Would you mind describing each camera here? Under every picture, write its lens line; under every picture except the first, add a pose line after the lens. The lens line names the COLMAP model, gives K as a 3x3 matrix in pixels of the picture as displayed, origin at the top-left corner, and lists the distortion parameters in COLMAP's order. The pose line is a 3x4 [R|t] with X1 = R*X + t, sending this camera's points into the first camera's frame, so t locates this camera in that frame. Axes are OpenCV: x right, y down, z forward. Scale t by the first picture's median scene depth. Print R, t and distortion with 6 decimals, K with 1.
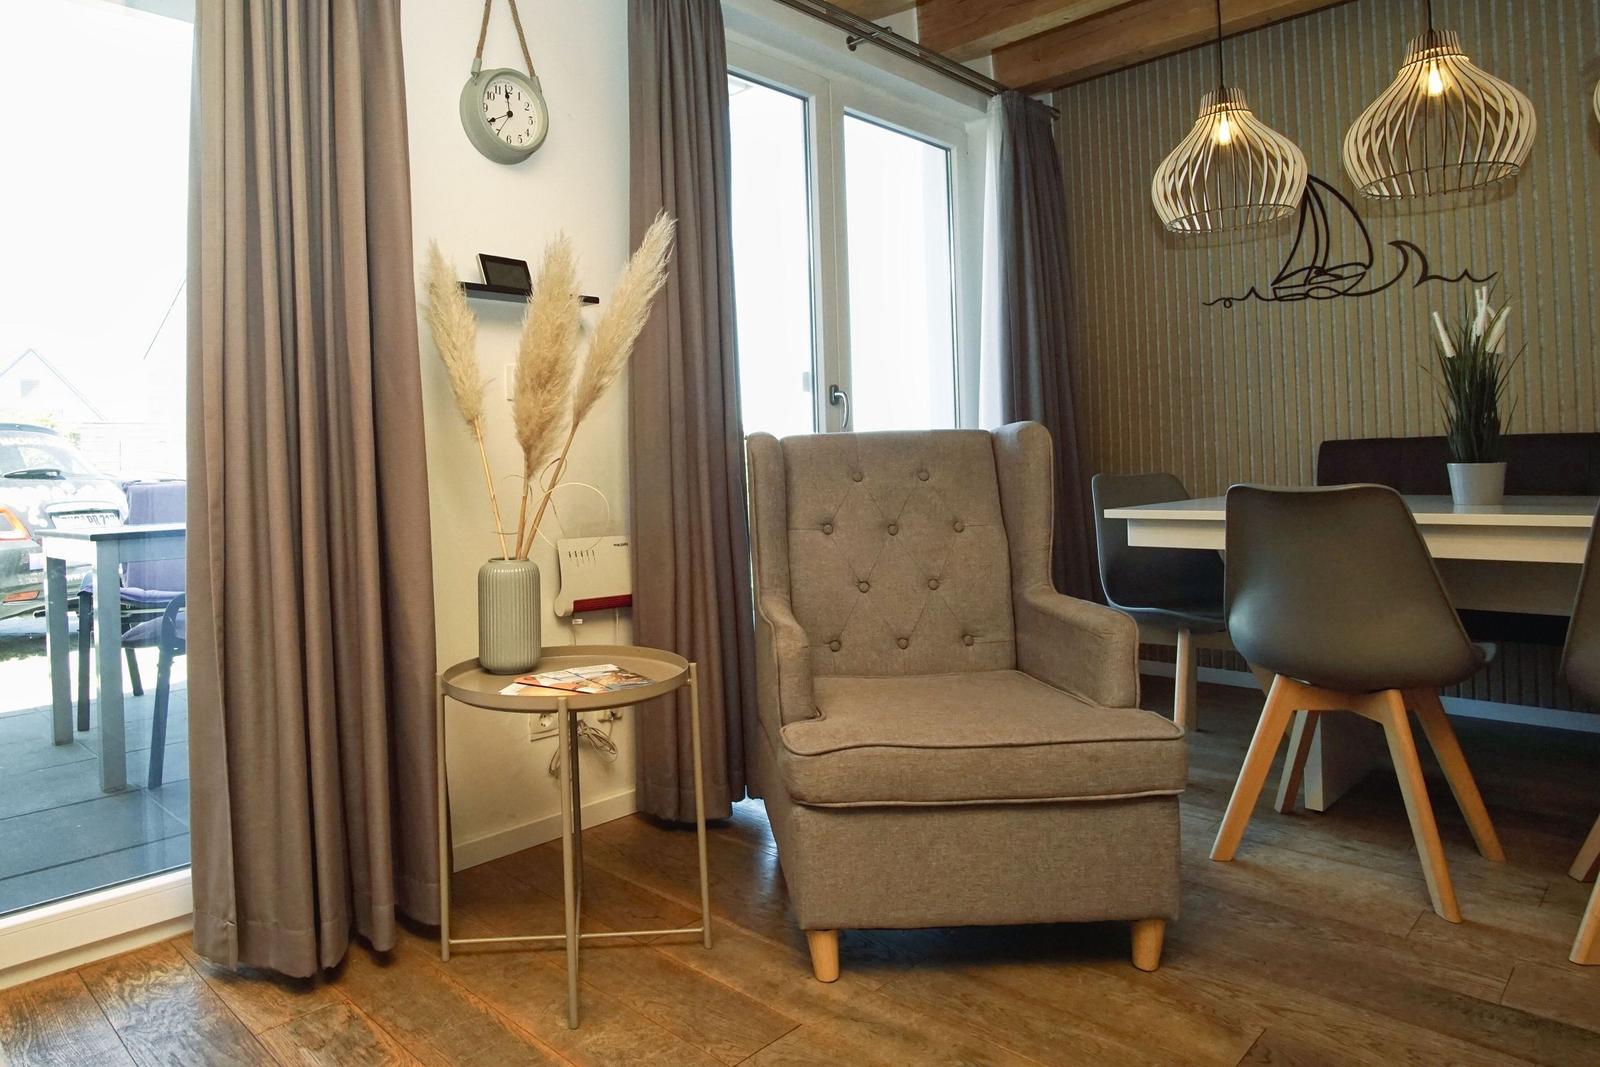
lens RADIAL K [[996.5, 0, 681.2], [0, 996.5, 453.8], [0, 0, 1]] dist [-0.010191, -0.005097]
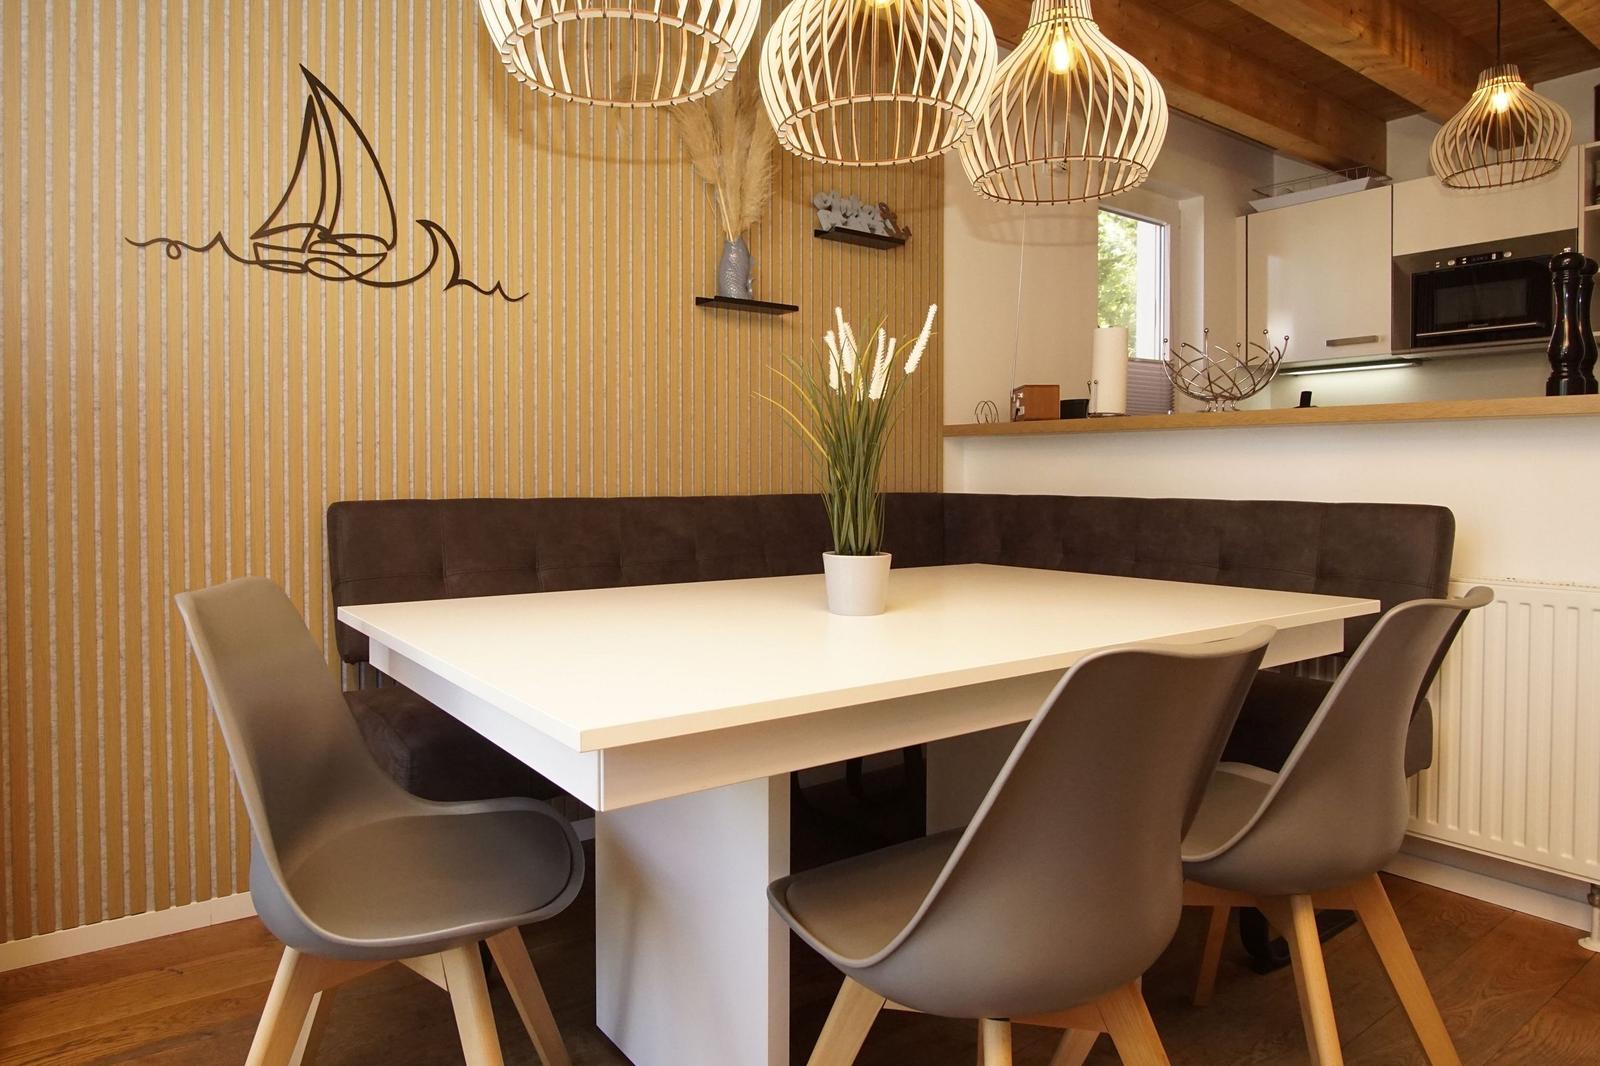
lens RADIAL K [[996.5, 0, 726.7], [0, 996.5, 488.8], [0, 0, 1]] dist [-0.010191, -0.005097]
pose [[0.142899, 0.013636, 0.989643, 0.063867], [-0.014295, 0.999829, -0.011712, -0.021786], [-0.989634, -0.012473, 0.143070, 0.817322]]
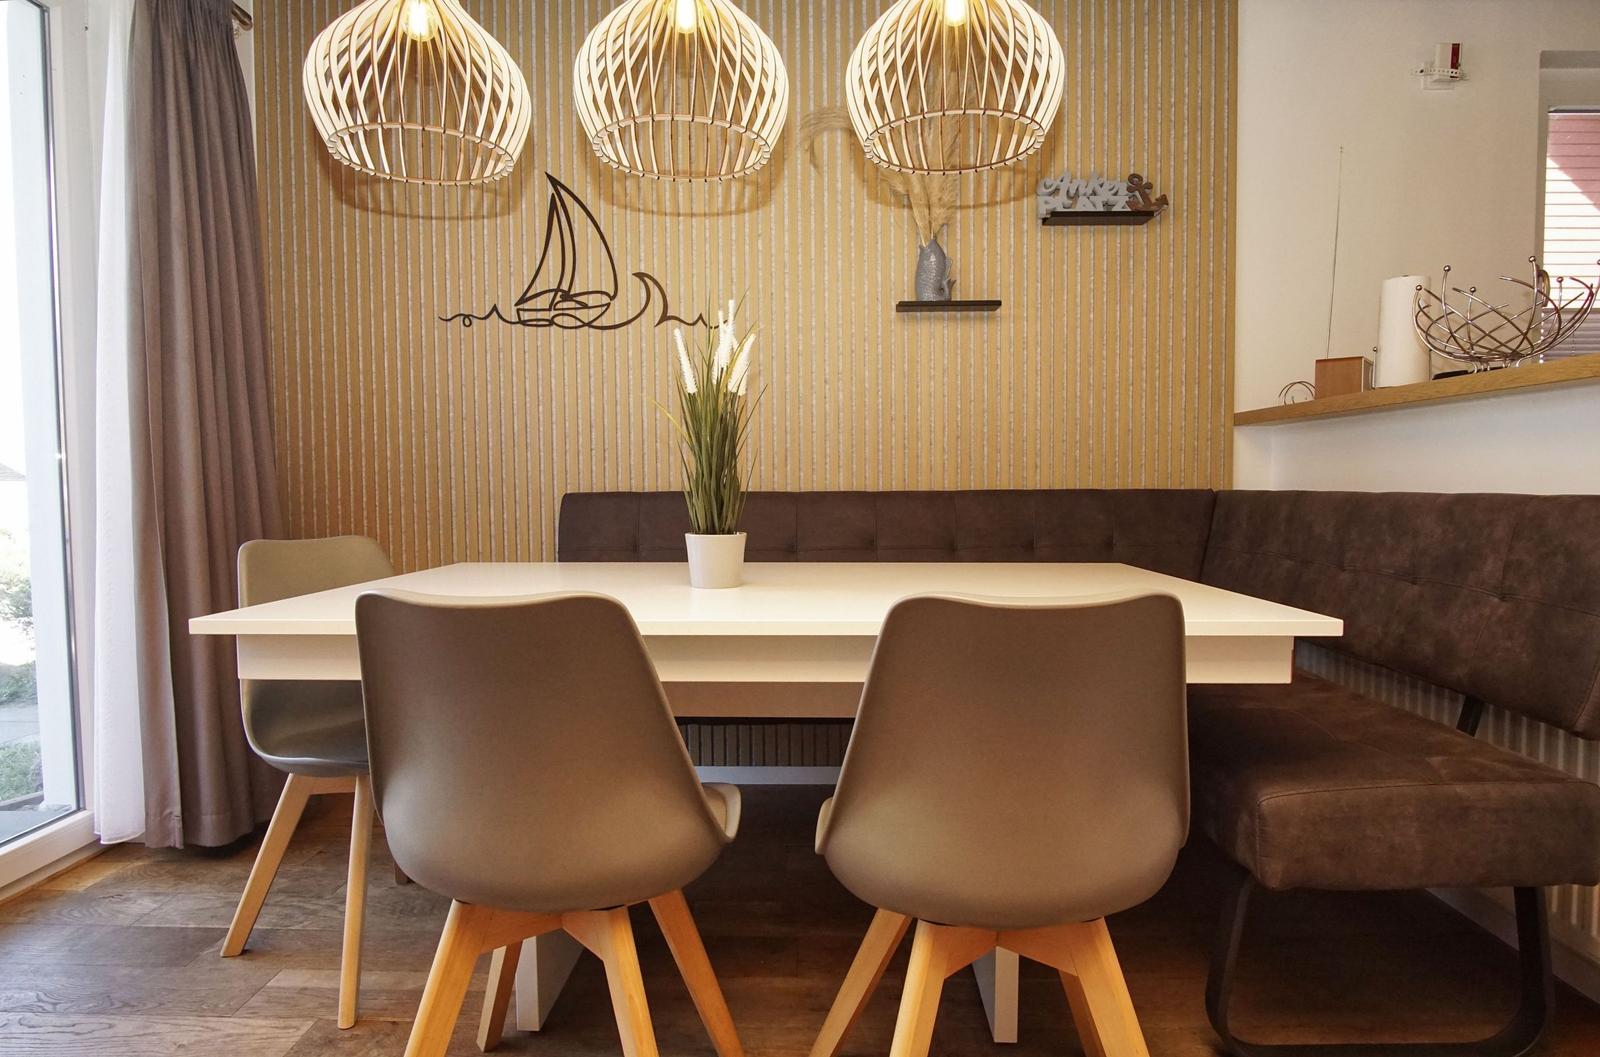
lens RADIAL K [[910.0, 0, 794.9], [0, 910.0, 530.1], [0, 0, 1]] dist [-0.020917, 0.000696]
pose [[0.702641, -0.012436, 0.711436, 0.276202], [-0.019601, 0.999129, 0.036824, -0.016733], [-0.711275, -0.039819, 0.701786, 0.370081]]
